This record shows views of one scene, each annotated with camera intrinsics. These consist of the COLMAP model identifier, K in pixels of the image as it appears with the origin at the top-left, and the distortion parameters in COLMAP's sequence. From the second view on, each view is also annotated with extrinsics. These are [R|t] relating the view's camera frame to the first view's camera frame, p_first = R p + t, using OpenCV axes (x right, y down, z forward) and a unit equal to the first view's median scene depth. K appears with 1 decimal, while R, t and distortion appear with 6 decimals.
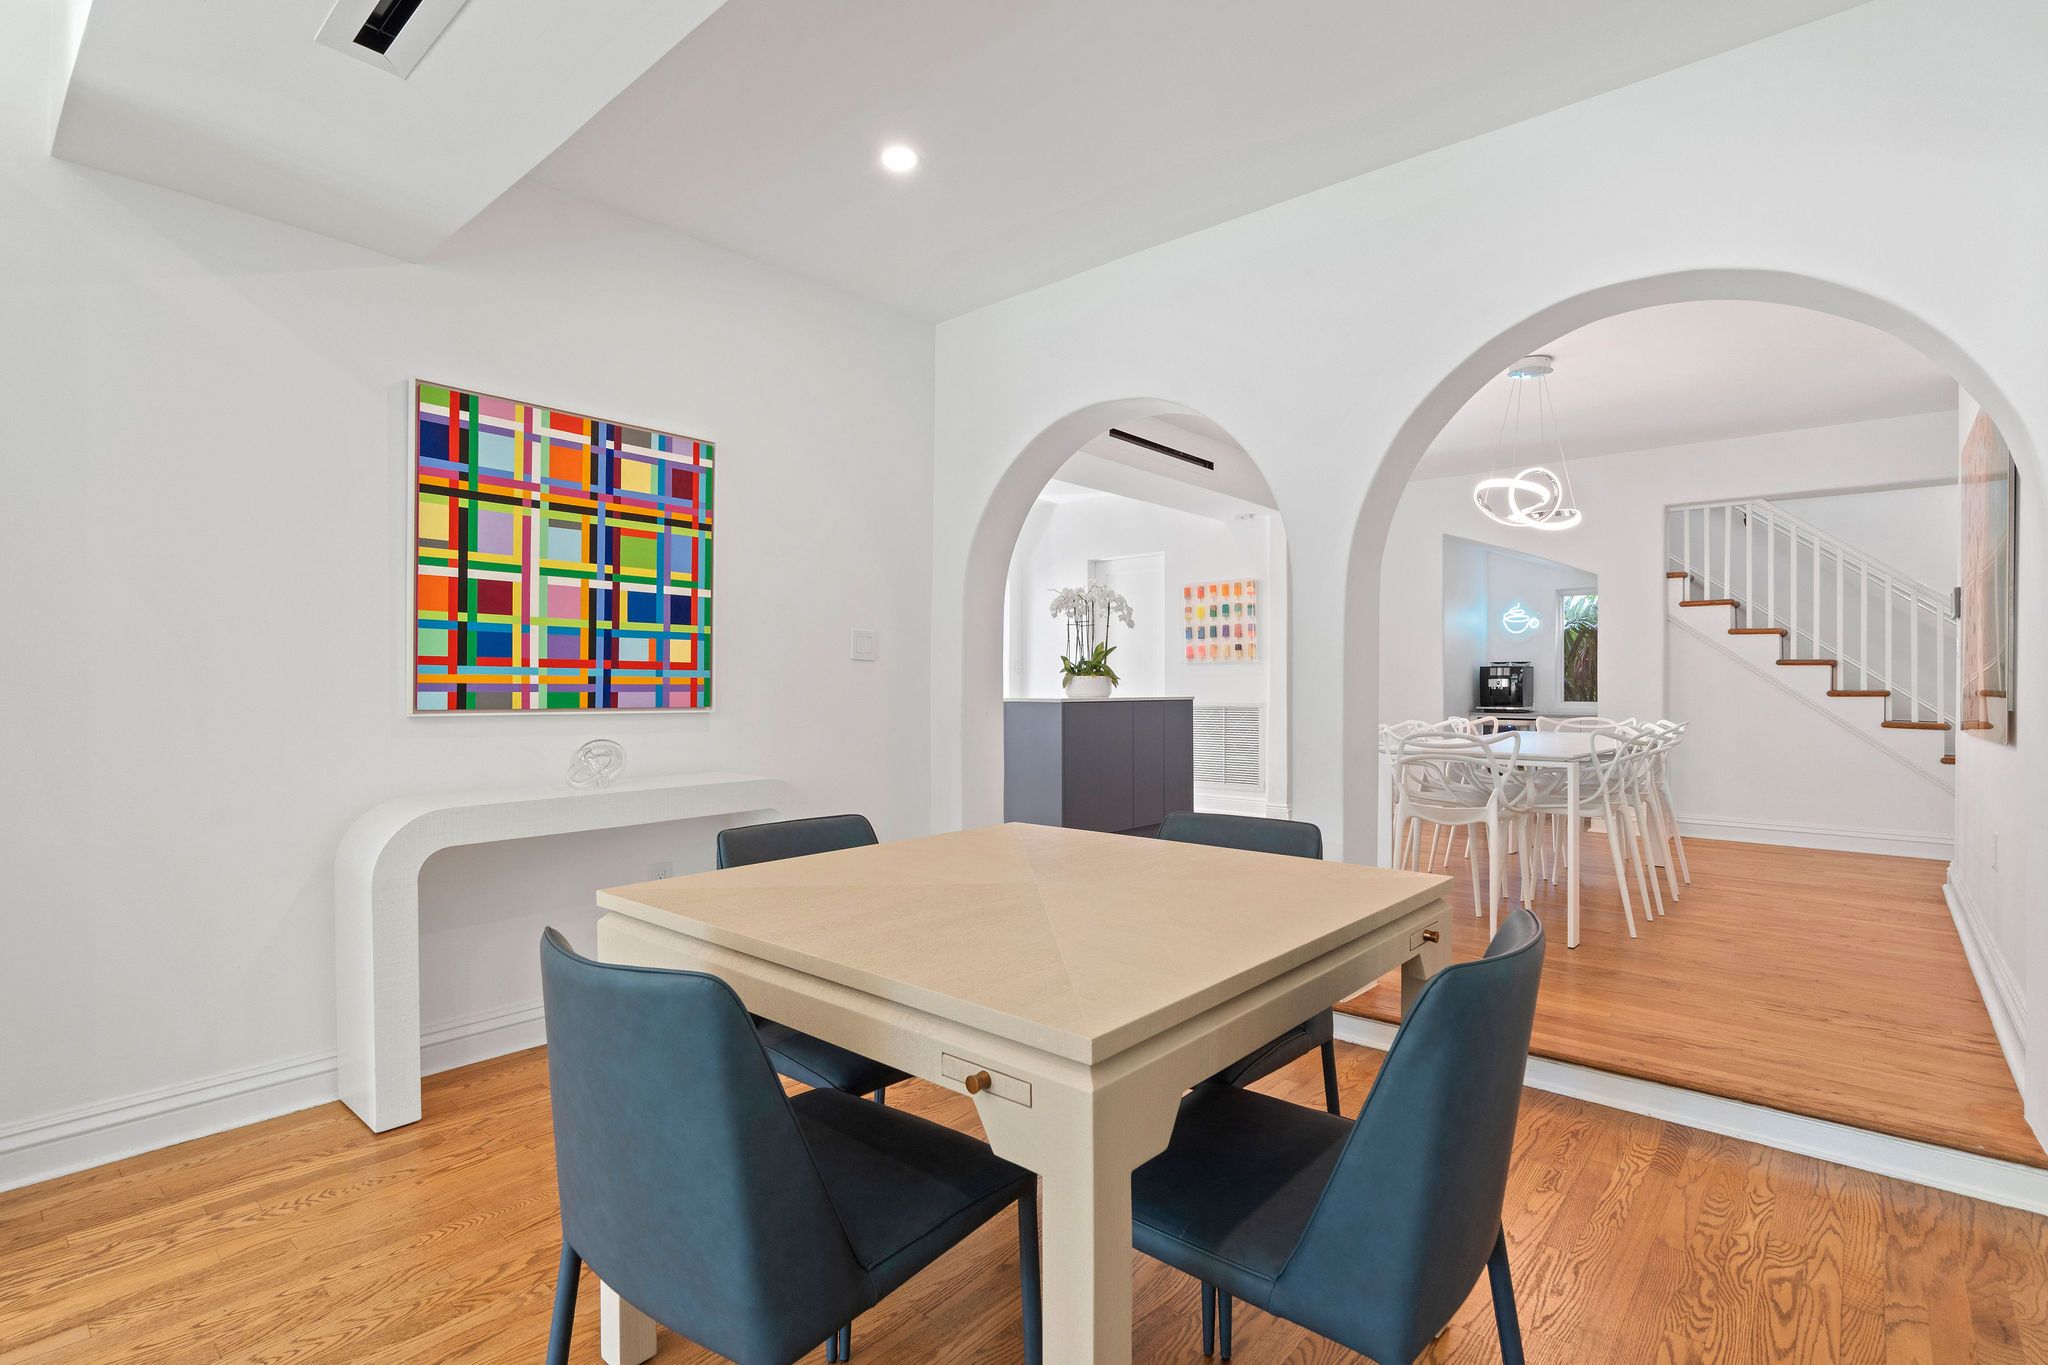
lens RADIAL K [[983.5, 0, 1022.8], [0, 983.5, 686.6], [0, 0, 1]] dist [-0.003015, 0.000739]
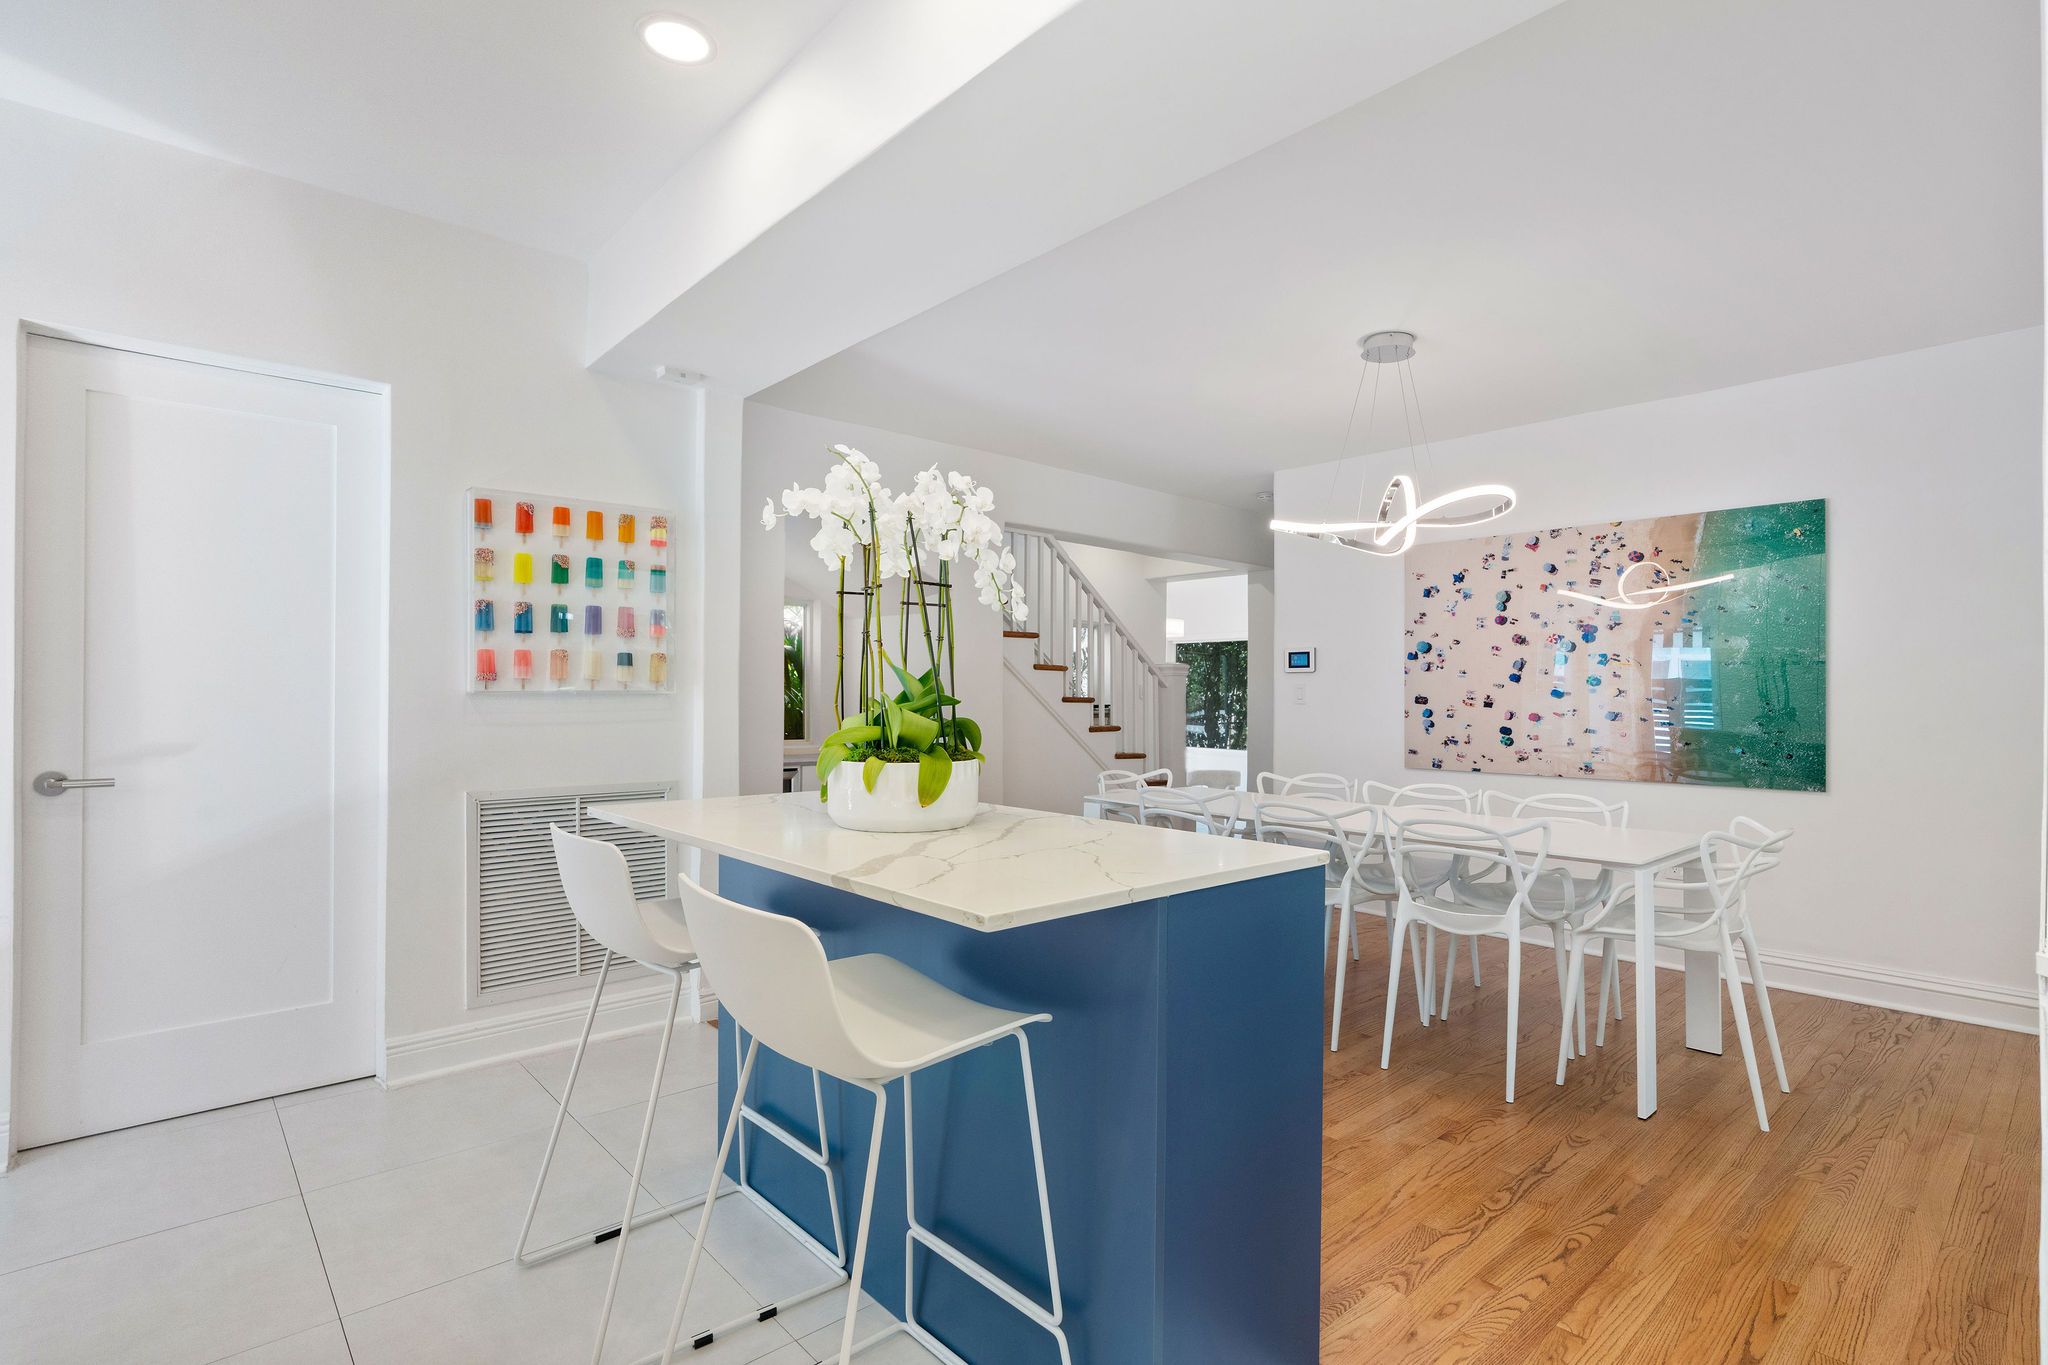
lens RADIAL K [[983.5, 0, 1022.8], [0, 983.5, 686.6], [0, 0, 1]] dist [-0.003015, 0.000739]
pose [[0.126433, 0.007710, 0.991945, -0.194388], [-0.007960, 0.999945, -0.006758, -0.025503], [-0.991943, -0.007041, 0.126487, 0.744509]]
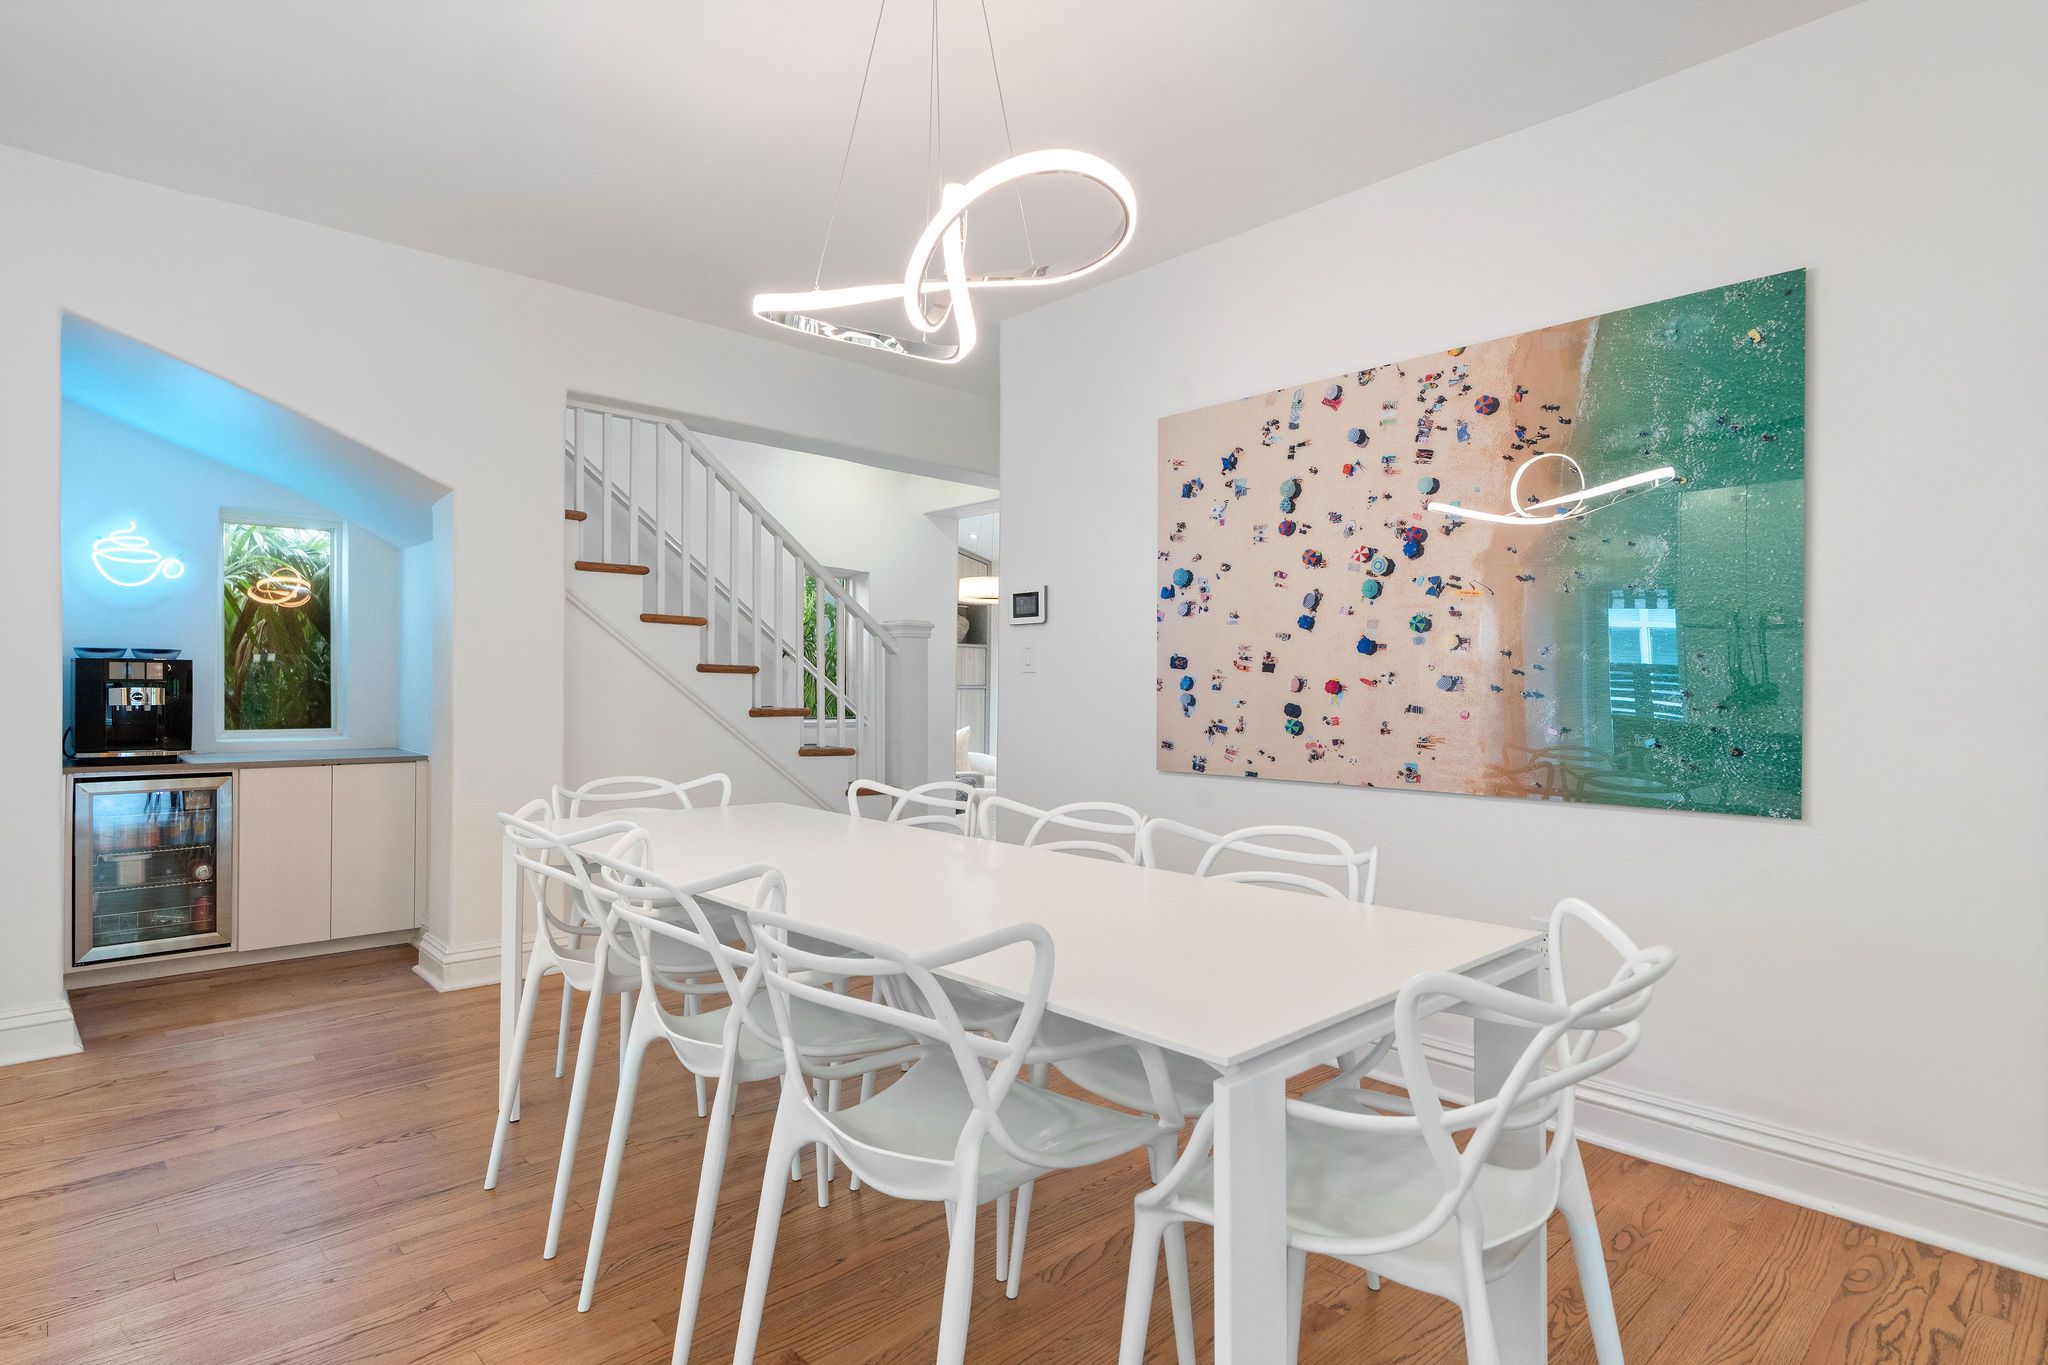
lens RADIAL K [[1053.4, 0, 1012.9], [0, 1053.4, 687.7], [0, 0, 1]] dist [0.000193, -0.001138]
pose [[0.109457, -0.002831, 0.993987, 0.060043], [-0.007845, 0.999962, 0.003712, -0.012897], [-0.993961, -0.008204, 0.109431, 0.574412]]
